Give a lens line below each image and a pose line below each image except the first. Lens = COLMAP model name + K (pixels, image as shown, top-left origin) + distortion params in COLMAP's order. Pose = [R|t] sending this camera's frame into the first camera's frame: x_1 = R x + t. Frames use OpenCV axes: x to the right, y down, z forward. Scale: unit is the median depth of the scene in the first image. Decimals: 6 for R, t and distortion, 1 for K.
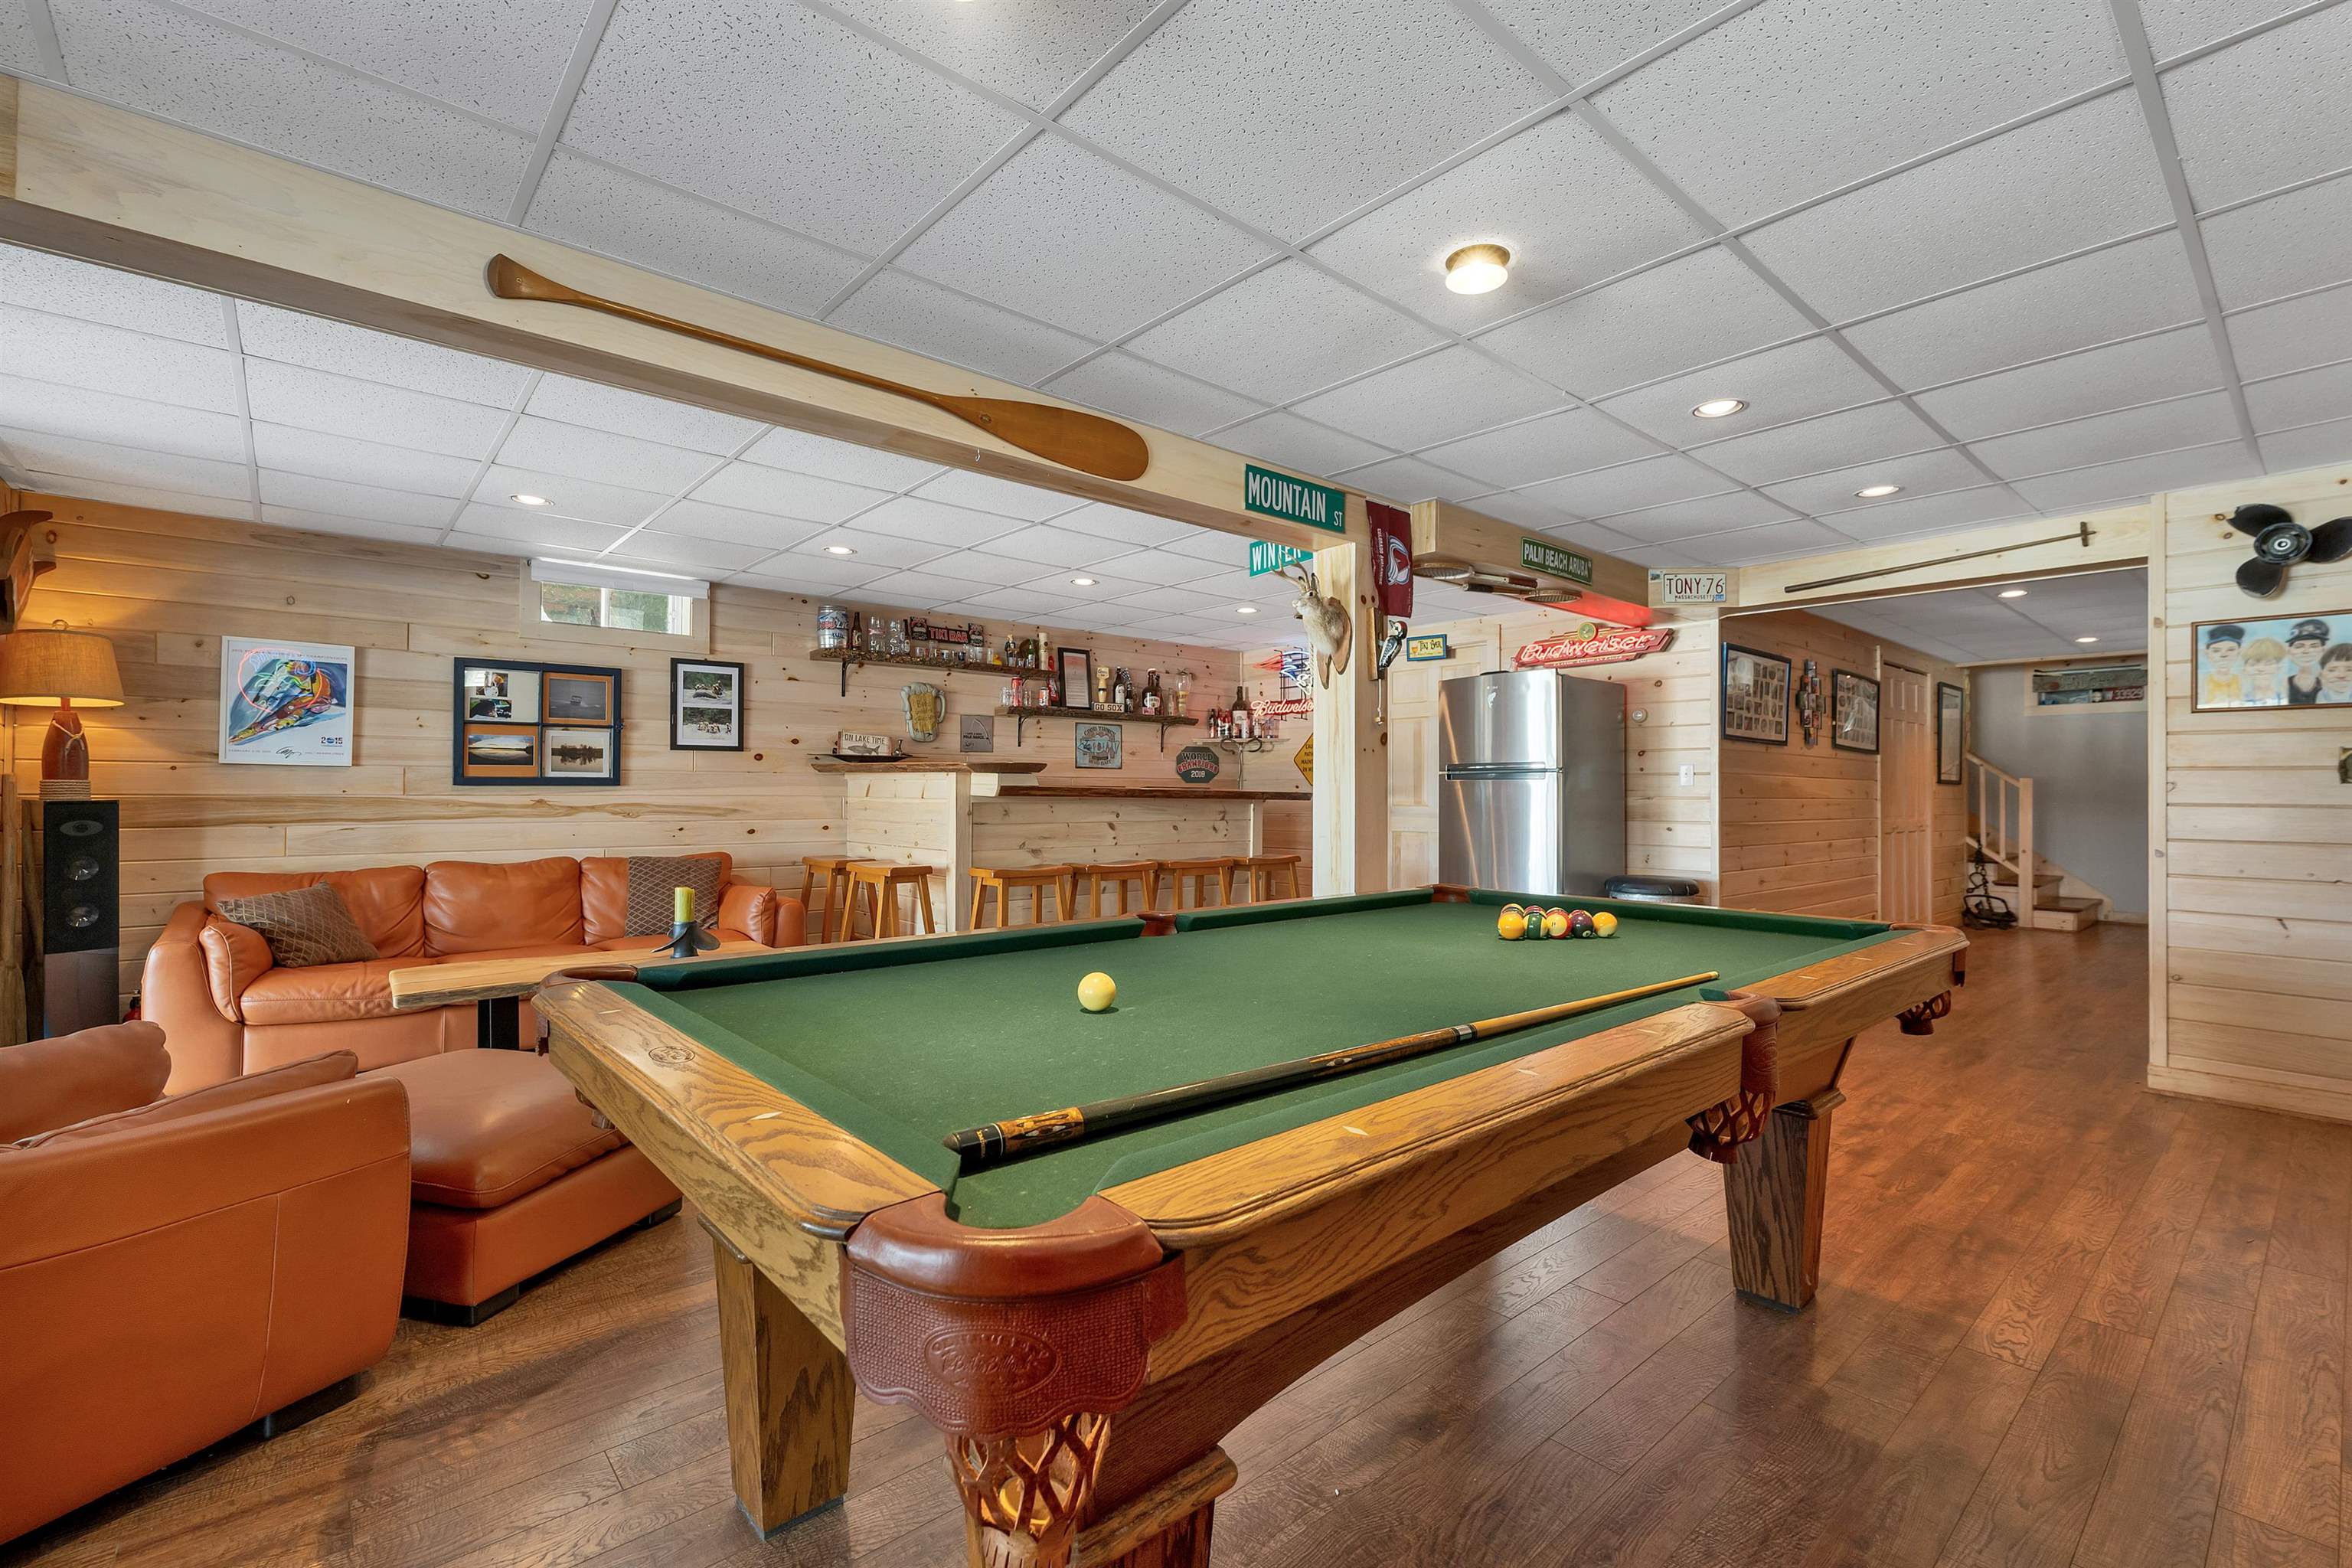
lens RADIAL K [[1023.0, 0, 1176.0], [0, 1023.0, 784.0], [0, 0, 1]] dist [-0.000646, -0.000091]
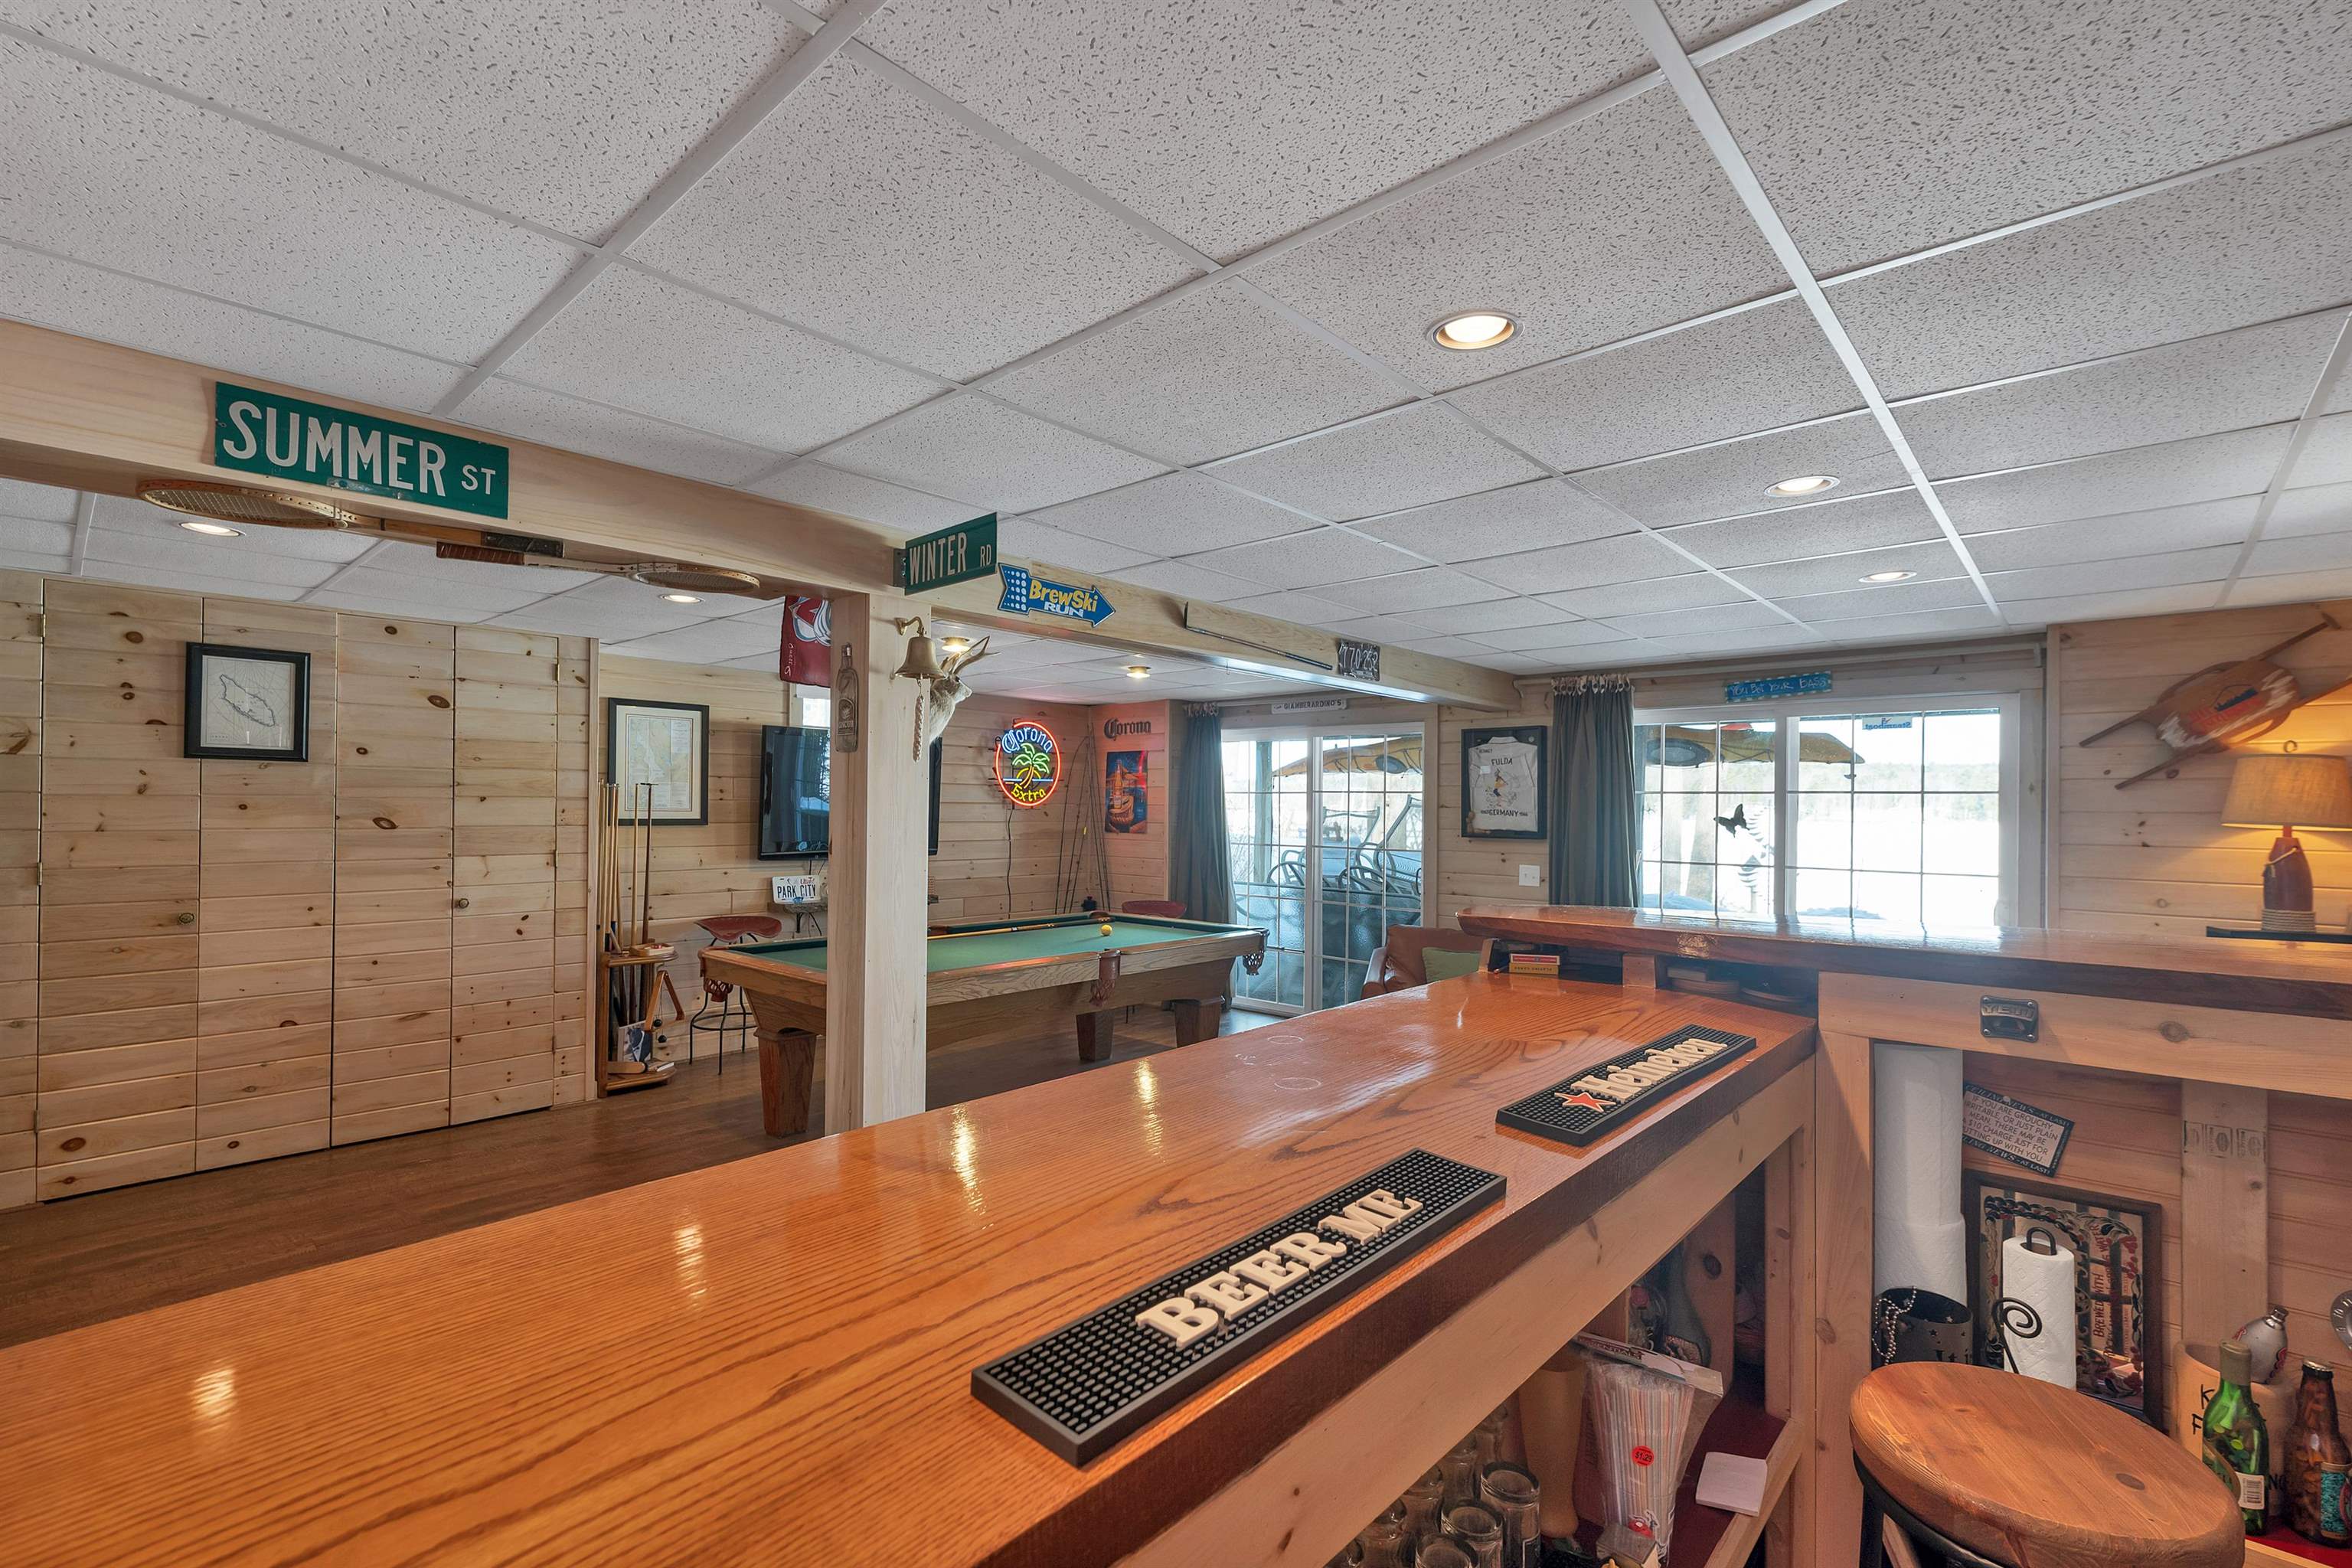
lens RADIAL K [[1026.6, 0, 1173.1], [0, 1026.6, 804.3], [0, 0, 1]] dist [0.001441, 0.000116]
pose [[-0.992843, -0.014448, -0.118550, 0.028840], [-0.012887, 0.999820, -0.013918, -0.044640], [0.118730, -0.012291, -0.992851, 1.096945]]
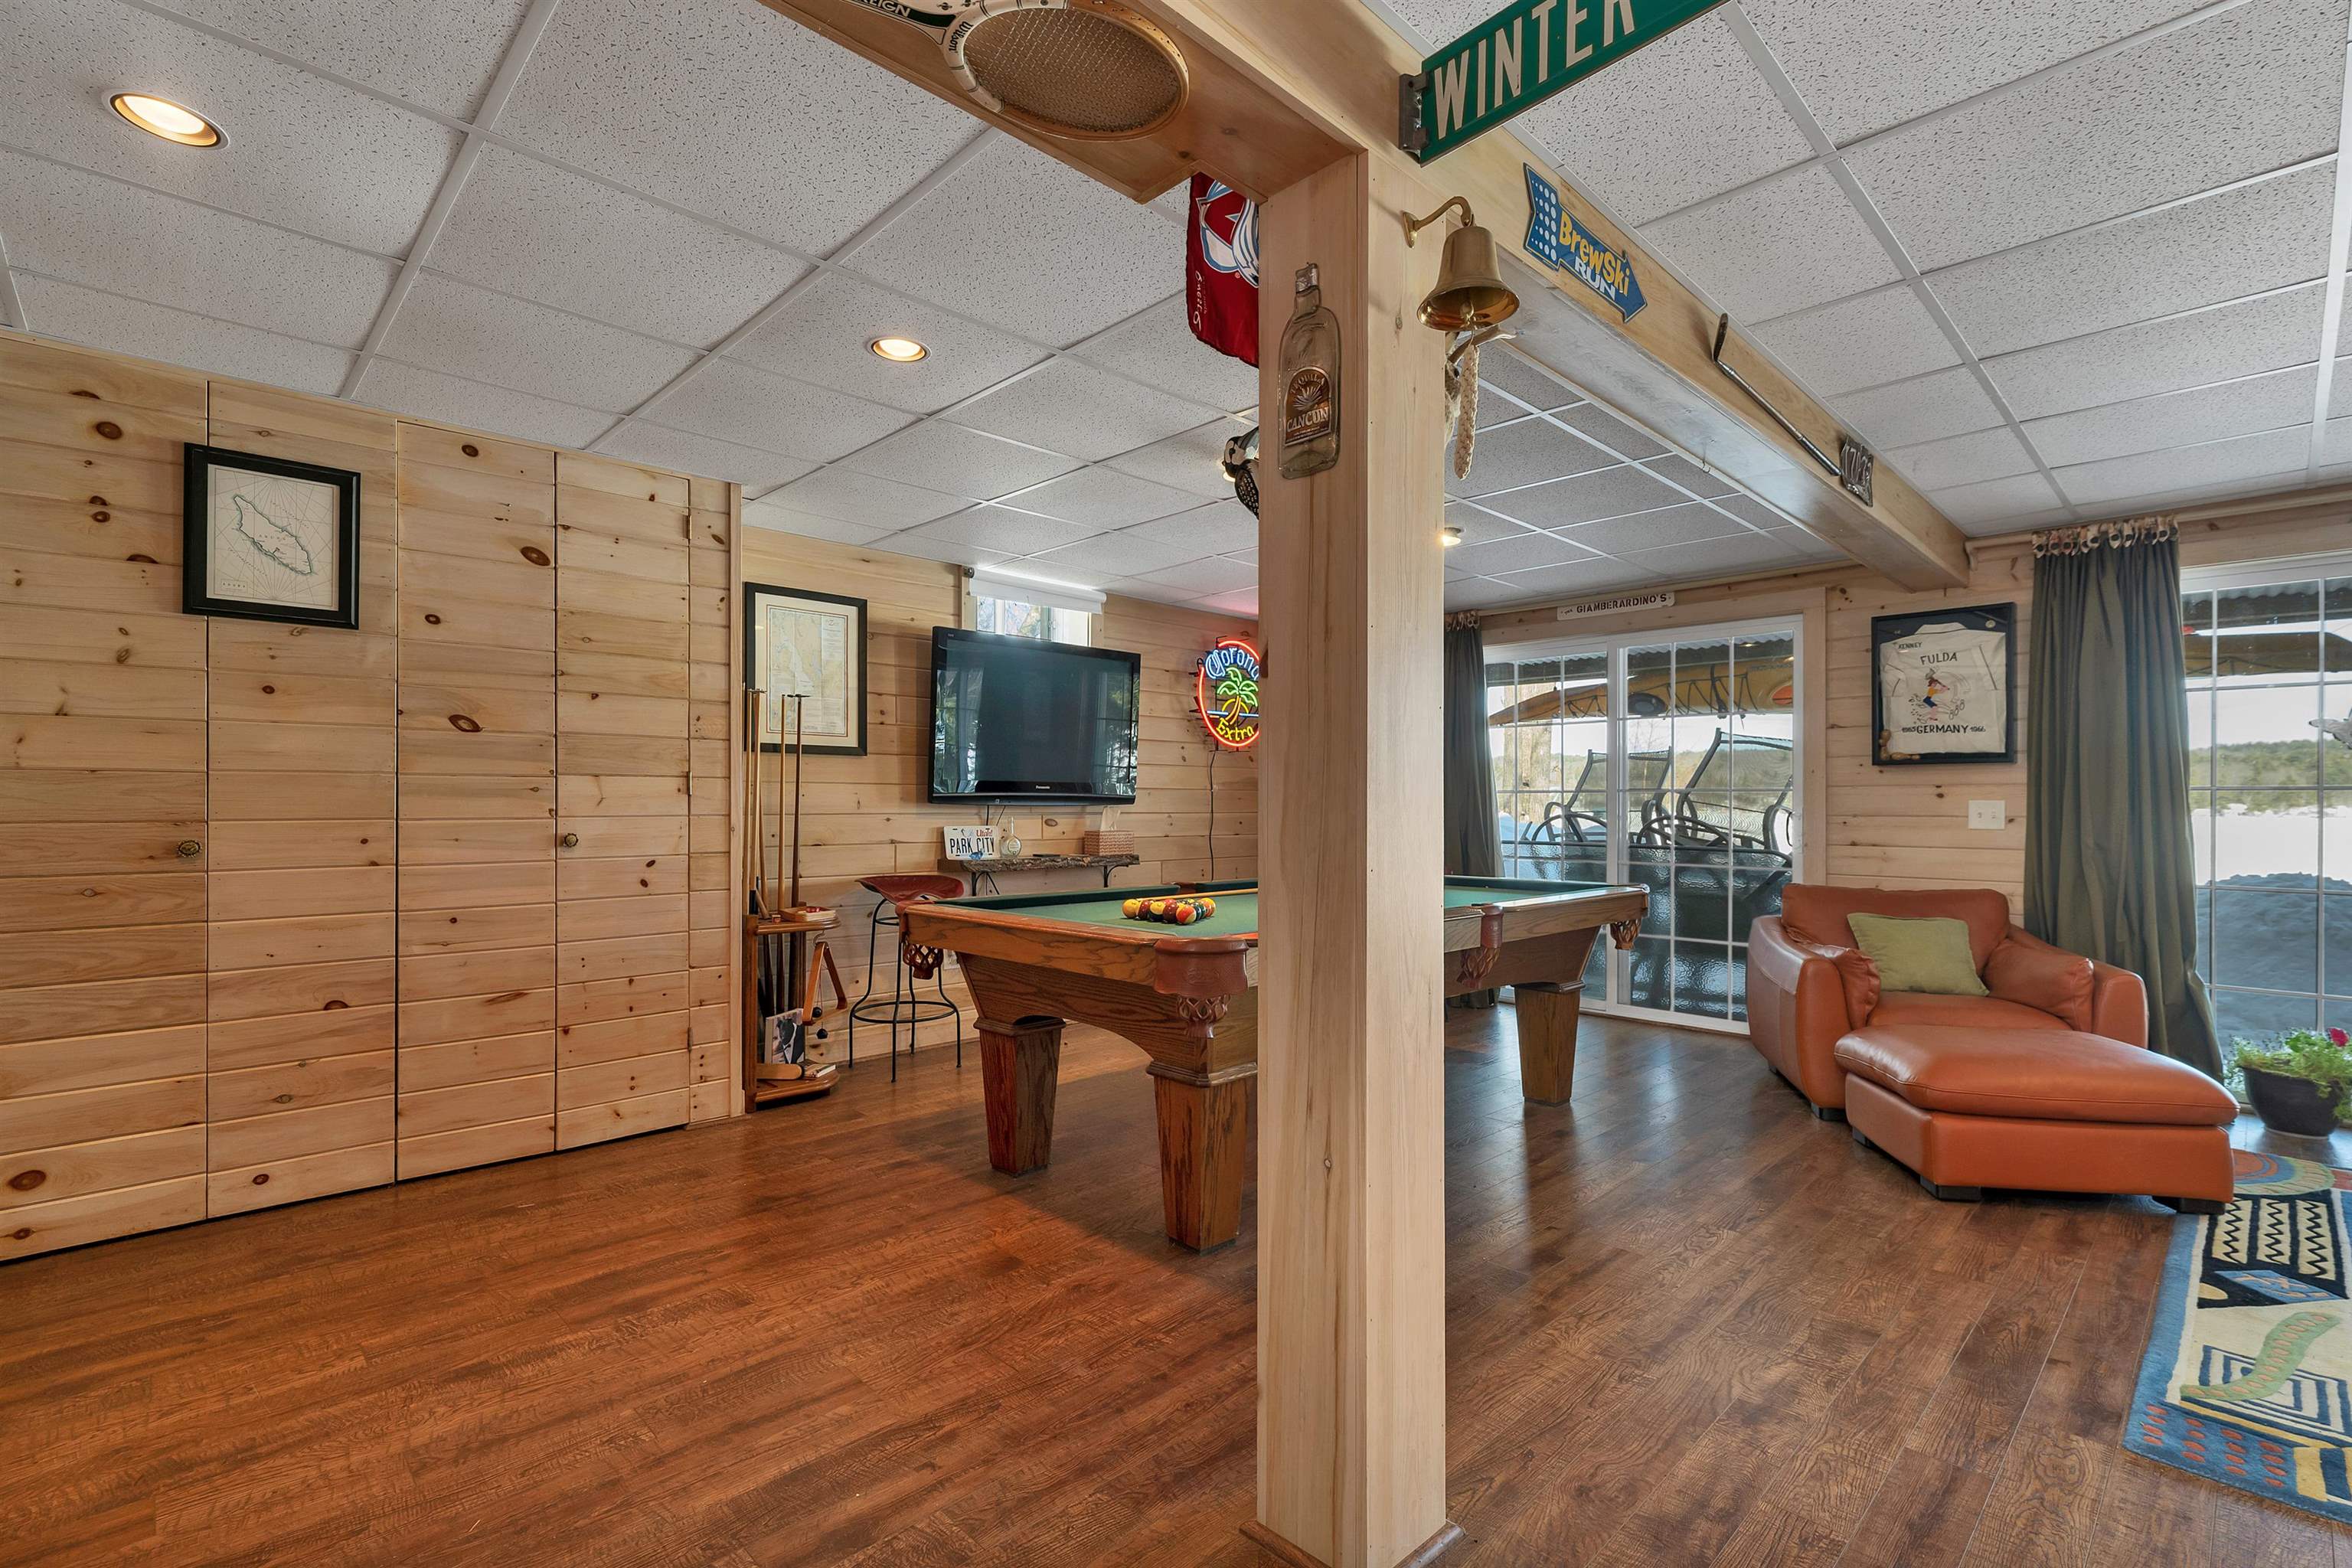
lens RADIAL K [[1060.7, 0, 1173.4], [0, 1060.7, 805.5], [0, 0, 1]] dist [-0.000097, 0.000149]
pose [[-0.998524, -0.005985, -0.053980, 0.162555], [-0.005441, 0.999933, -0.010206, 0.006892], [0.054037, -0.009897, -0.998490, 0.870896]]
